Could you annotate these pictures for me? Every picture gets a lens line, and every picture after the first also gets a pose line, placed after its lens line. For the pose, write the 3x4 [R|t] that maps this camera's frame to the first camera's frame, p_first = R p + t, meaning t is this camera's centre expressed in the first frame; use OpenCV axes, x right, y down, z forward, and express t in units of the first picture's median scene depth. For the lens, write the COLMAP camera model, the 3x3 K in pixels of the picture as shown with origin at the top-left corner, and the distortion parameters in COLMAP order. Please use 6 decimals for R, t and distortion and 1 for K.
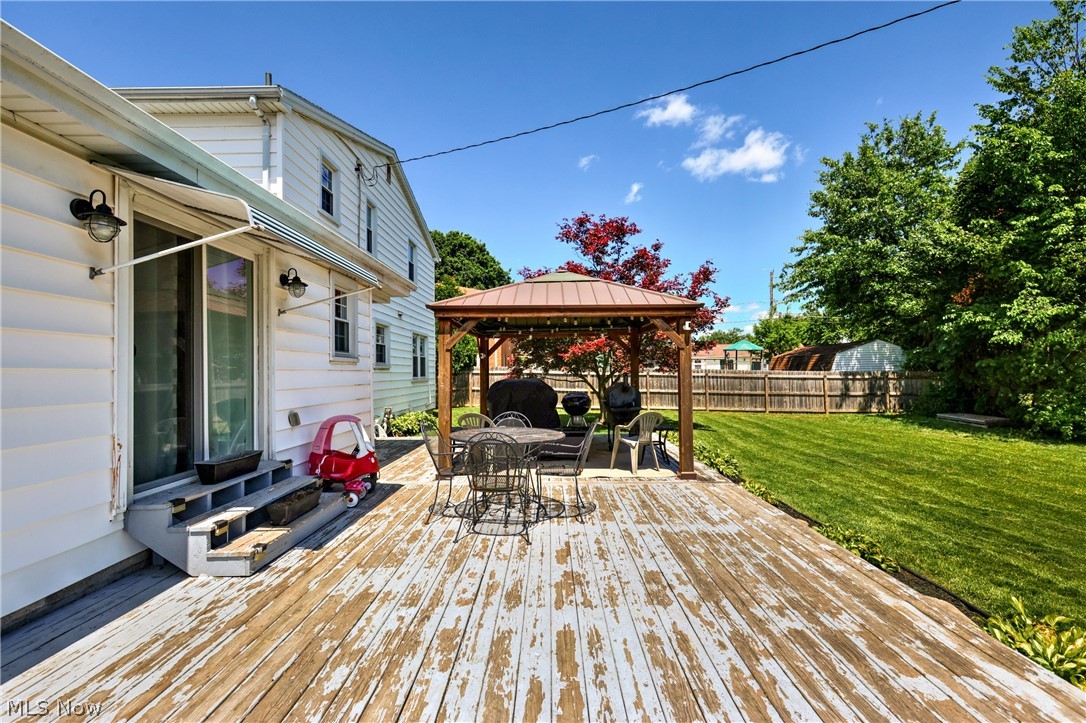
lens RADIAL K [[502.1, 0, 541.3], [0, 502.1, 353.1], [0, 0, 1]] dist [0.000020, 0.000025]
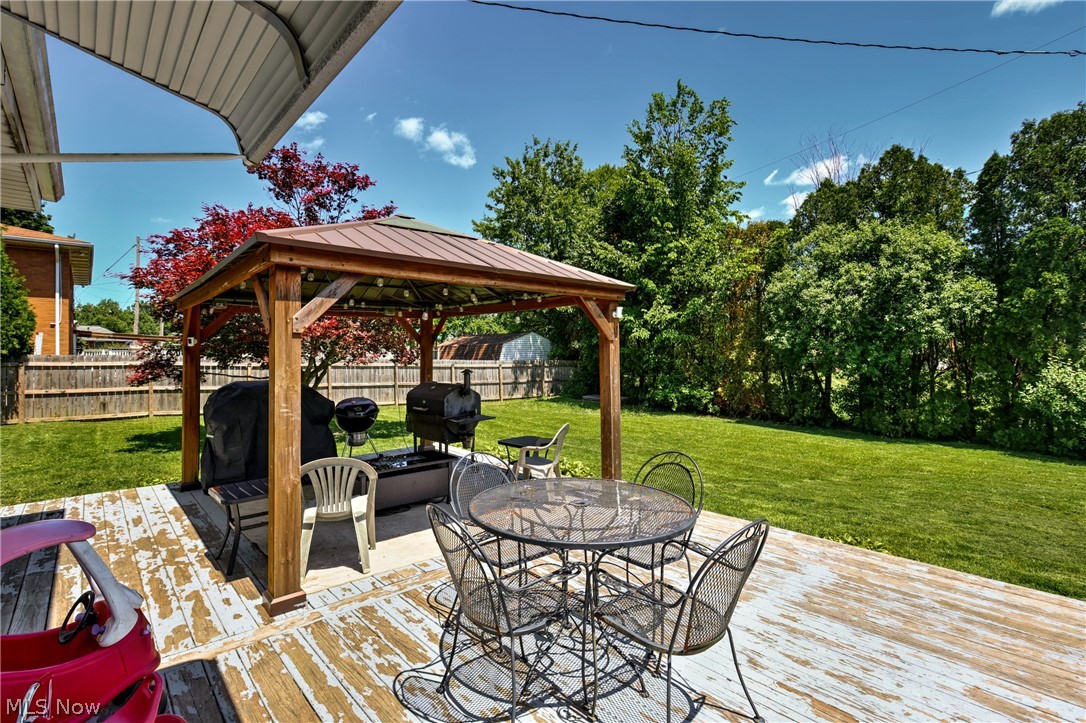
lens RADIAL K [[516.9, 0, 558.3], [0, 516.9, 349.2], [0, 0, 1]] dist [-0.002783, -0.000409]
pose [[0.729314, 0.010933, 0.684092, -0.110335], [-0.023776, 0.999673, 0.009371, -0.000833], [-0.683766, -0.023099, 0.729336, 0.154056]]
